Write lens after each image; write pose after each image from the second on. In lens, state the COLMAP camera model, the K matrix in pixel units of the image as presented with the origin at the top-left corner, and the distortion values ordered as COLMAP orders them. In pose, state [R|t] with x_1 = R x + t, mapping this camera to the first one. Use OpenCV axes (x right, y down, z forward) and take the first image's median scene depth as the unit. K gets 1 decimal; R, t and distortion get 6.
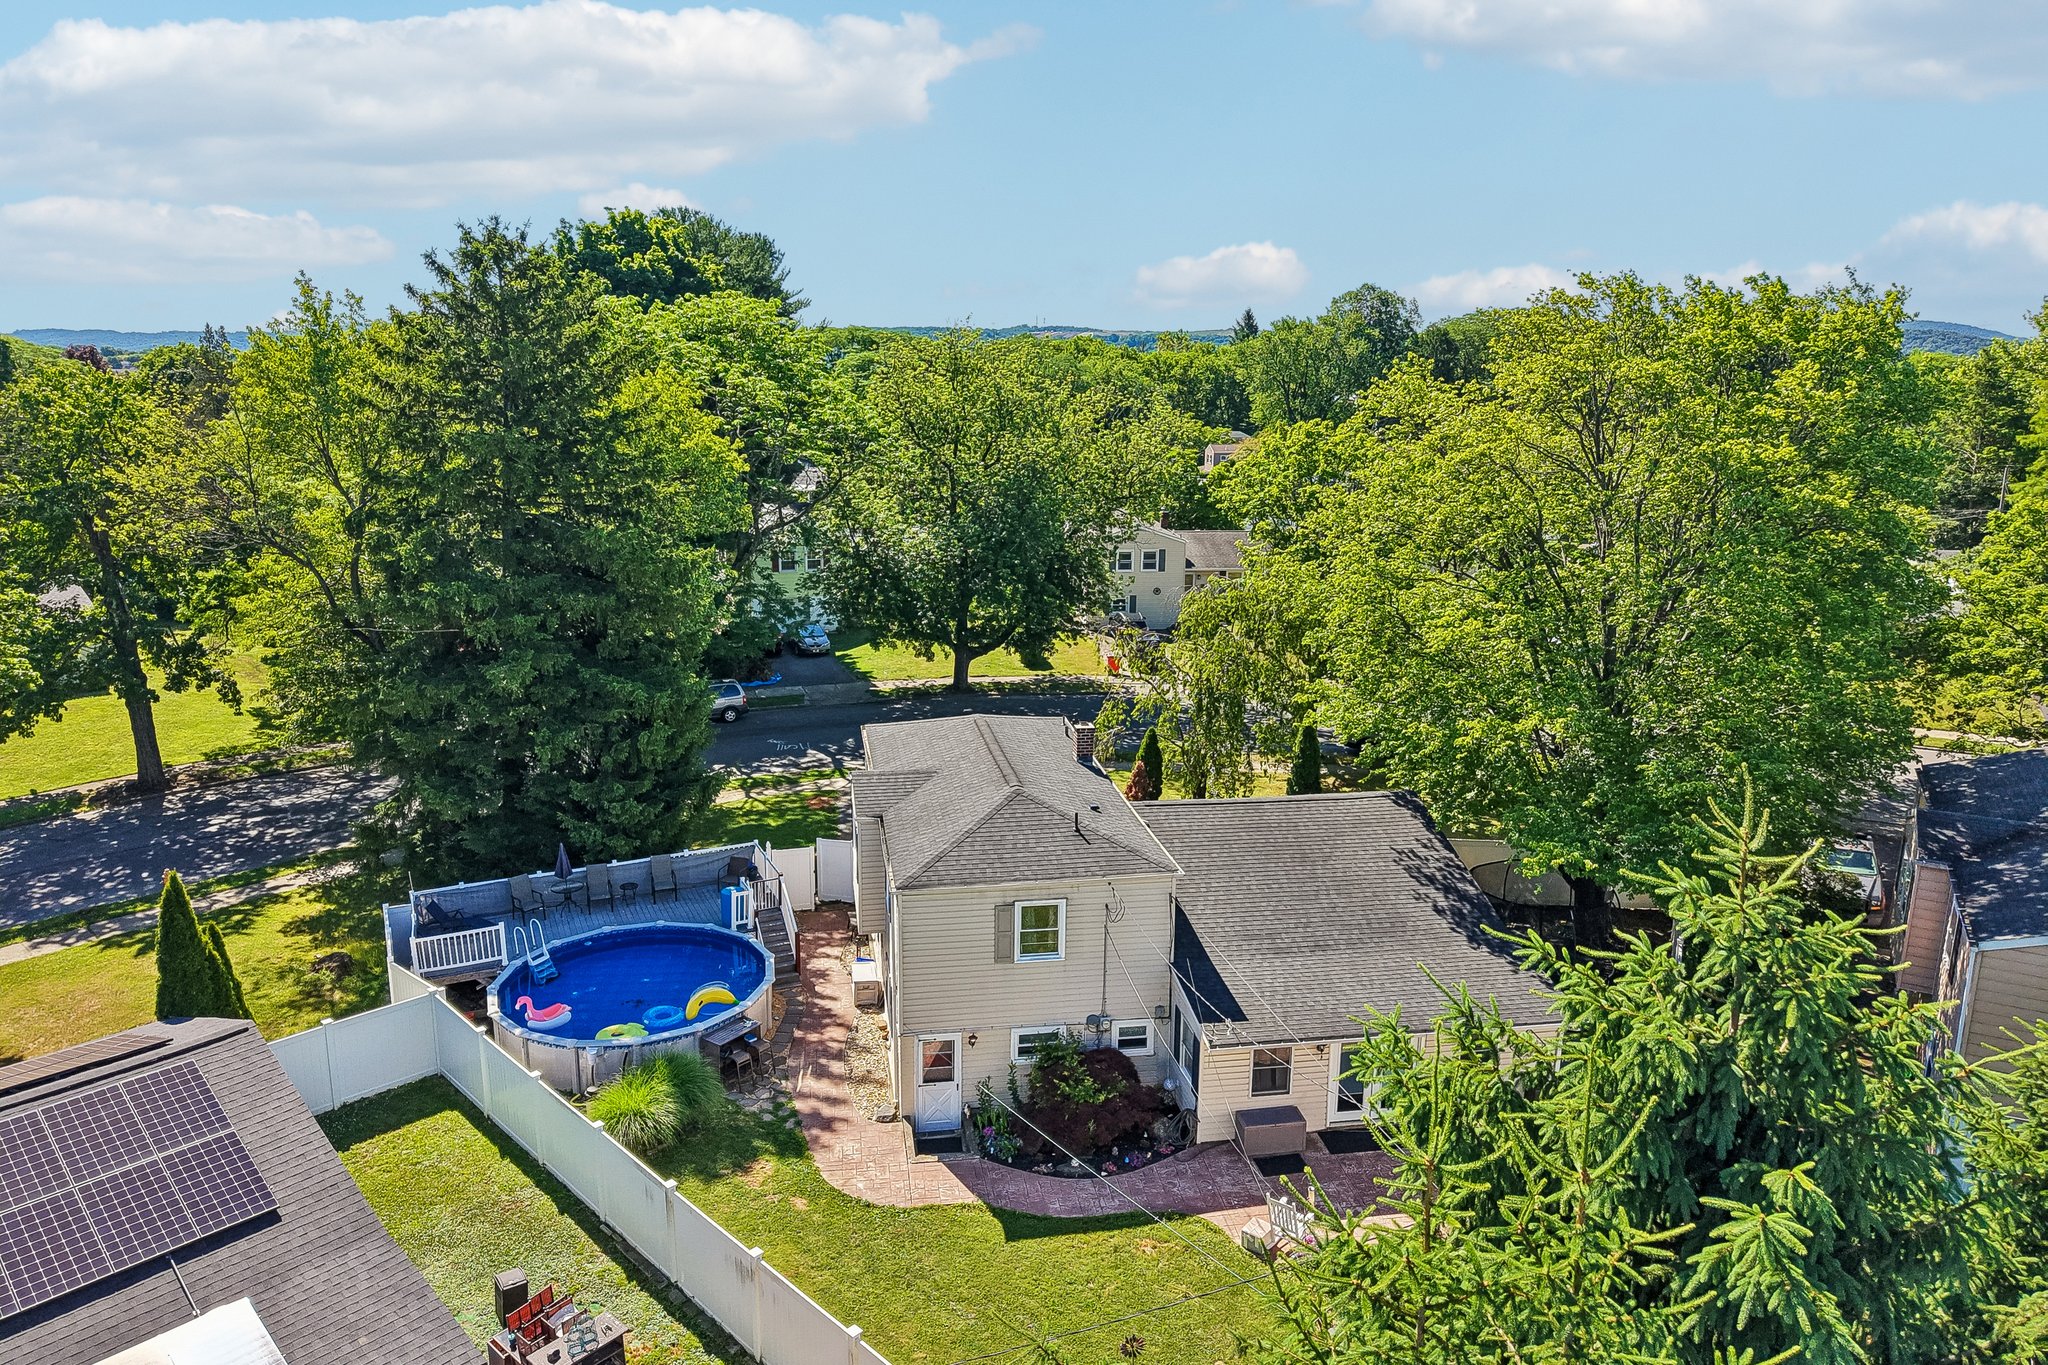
lens RADIAL K [[1397.3, 0, 1006.5], [0, 1397.3, 631.8], [0, 0, 1]] dist [0.008980, 0.000773]
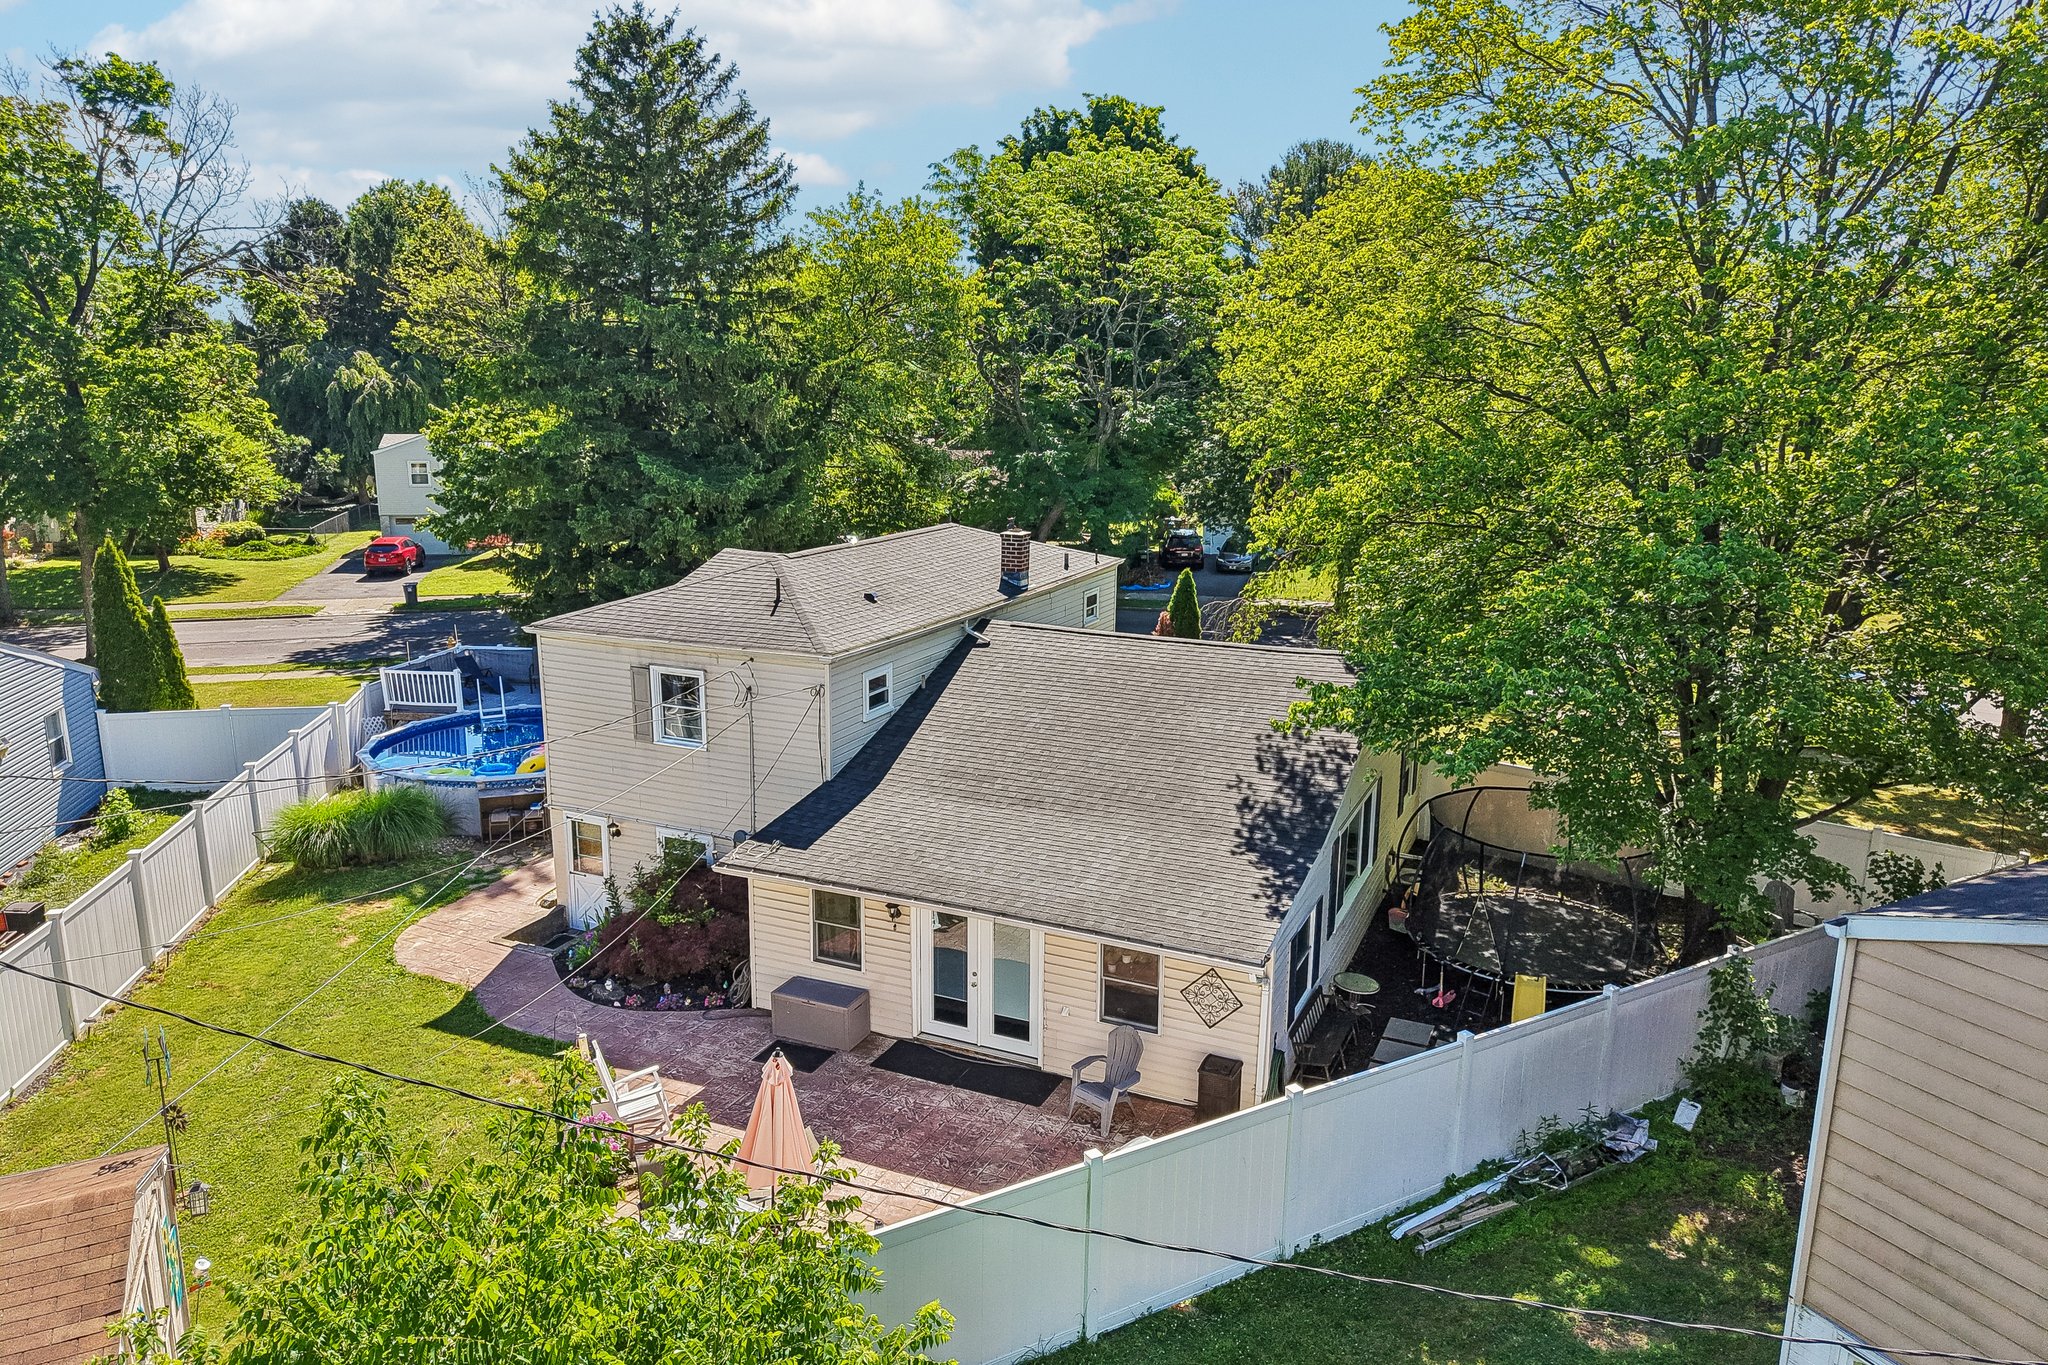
lens RADIAL K [[1350.5, 0, 1013.1], [0, 1350.5, 677.8], [0, 0, 1]] dist [0.058152, -0.097016]
pose [[0.825793, 0.118980, -0.551280, 0.603572], [-0.108466, 0.992750, 0.051783, 0.137756], [0.553445, 0.017033, 0.832711, 0.463514]]
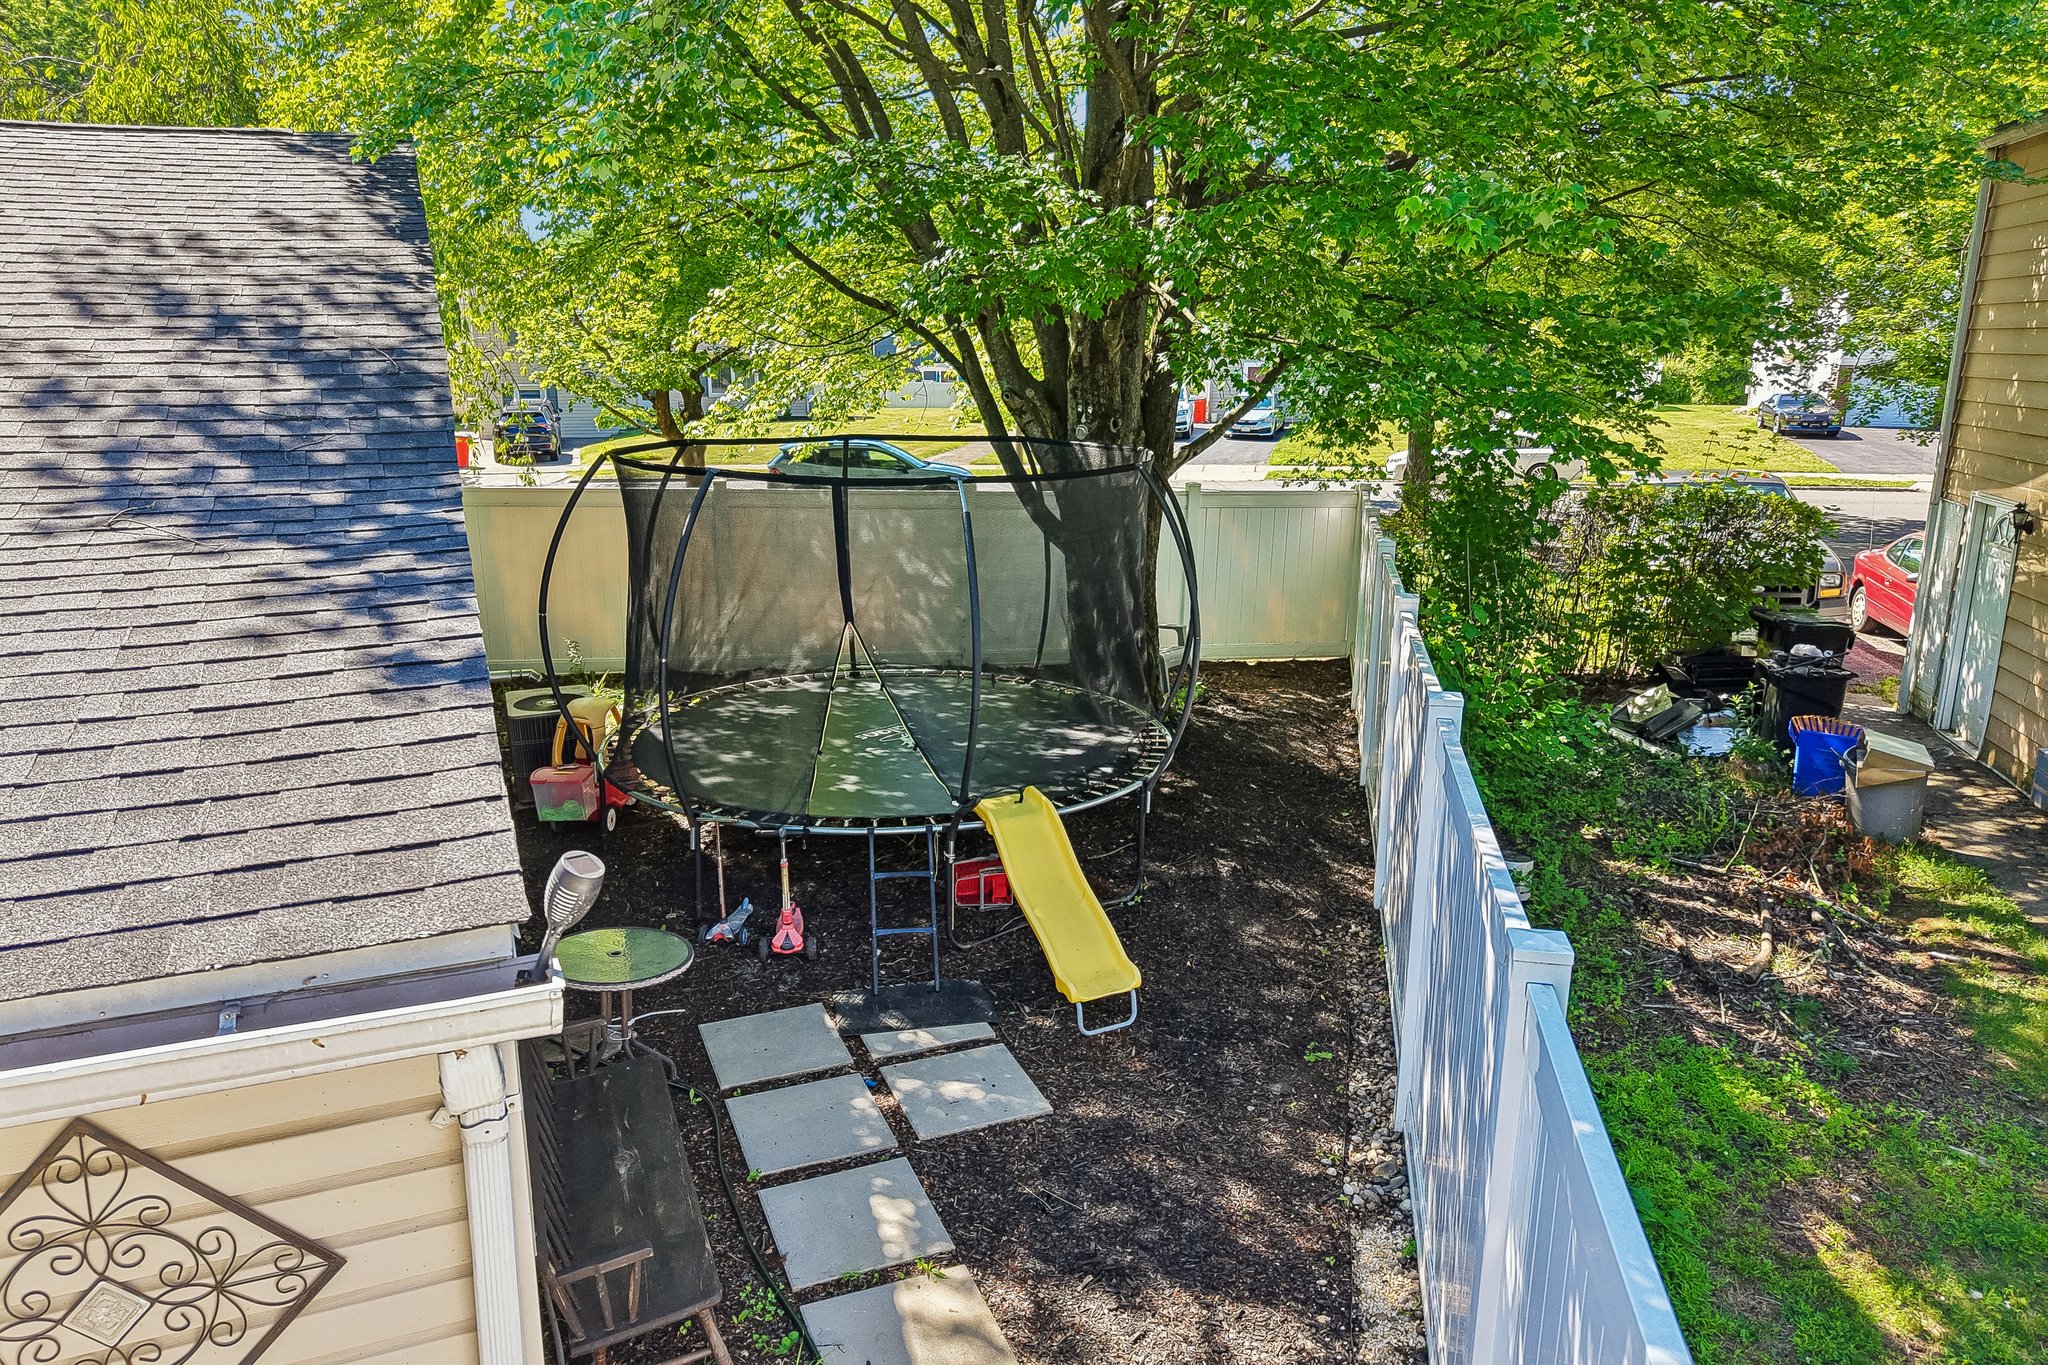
lens RADIAL K [[1367.9, 0, 996.9], [0, 1367.9, 678.6], [0, 0, 1]] dist [0.005260, -0.001002]
pose [[0.974038, -0.056172, 0.219304, 0.409659], [0.046563, 0.997725, 0.048750, 0.252264], [-0.221543, -0.037273, 0.974438, 0.897900]]
